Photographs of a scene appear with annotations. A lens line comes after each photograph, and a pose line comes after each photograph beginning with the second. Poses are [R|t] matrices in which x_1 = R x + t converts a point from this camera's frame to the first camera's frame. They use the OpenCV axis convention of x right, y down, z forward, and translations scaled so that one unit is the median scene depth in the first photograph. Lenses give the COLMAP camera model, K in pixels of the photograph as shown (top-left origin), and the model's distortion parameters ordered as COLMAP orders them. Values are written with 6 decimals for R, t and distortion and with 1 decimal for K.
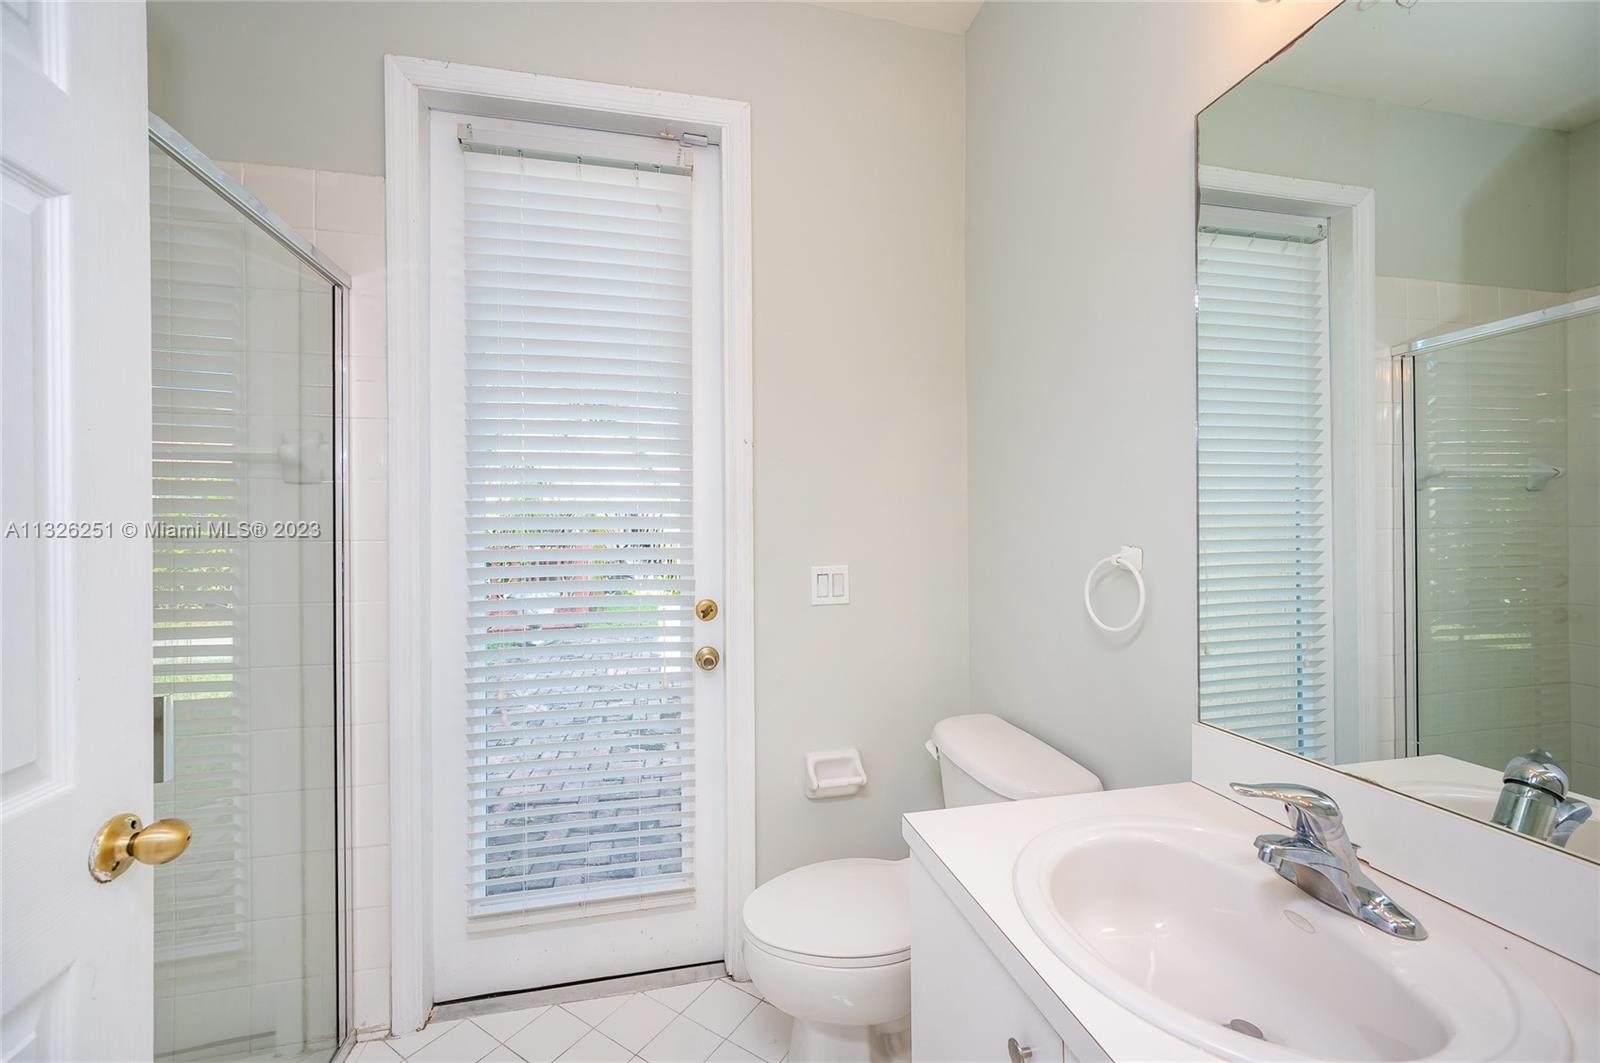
lens RADIAL K [[636.0, 0, 795.5], [0, 636.0, 528.3], [0, 0, 1]] dist [0.001640, -0.000071]
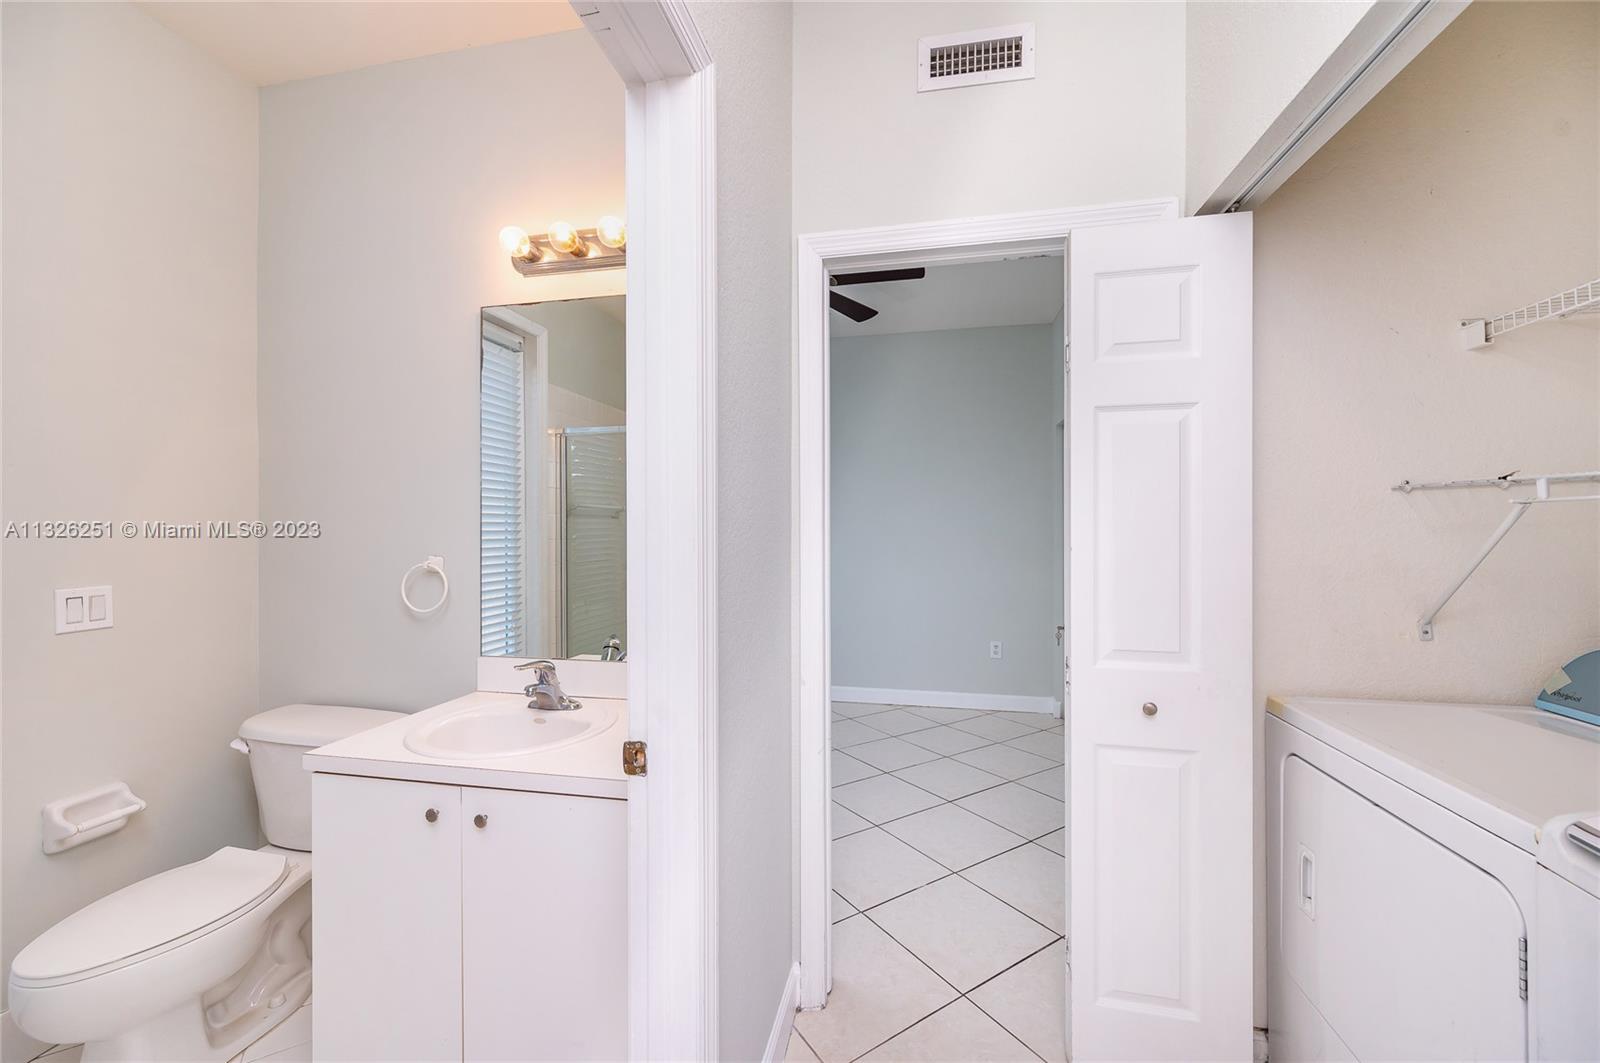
lens RADIAL K [[636.0, 0, 799.5], [0, 636.0, 527.5], [0, 0, 1]] dist [0.001640, -0.000071]
pose [[0.420071, 0.010038, 0.907436, -0.349167], [0.001587, 0.999929, -0.011796, -0.014640], [-0.907490, 0.006396, 0.420025, -0.313596]]
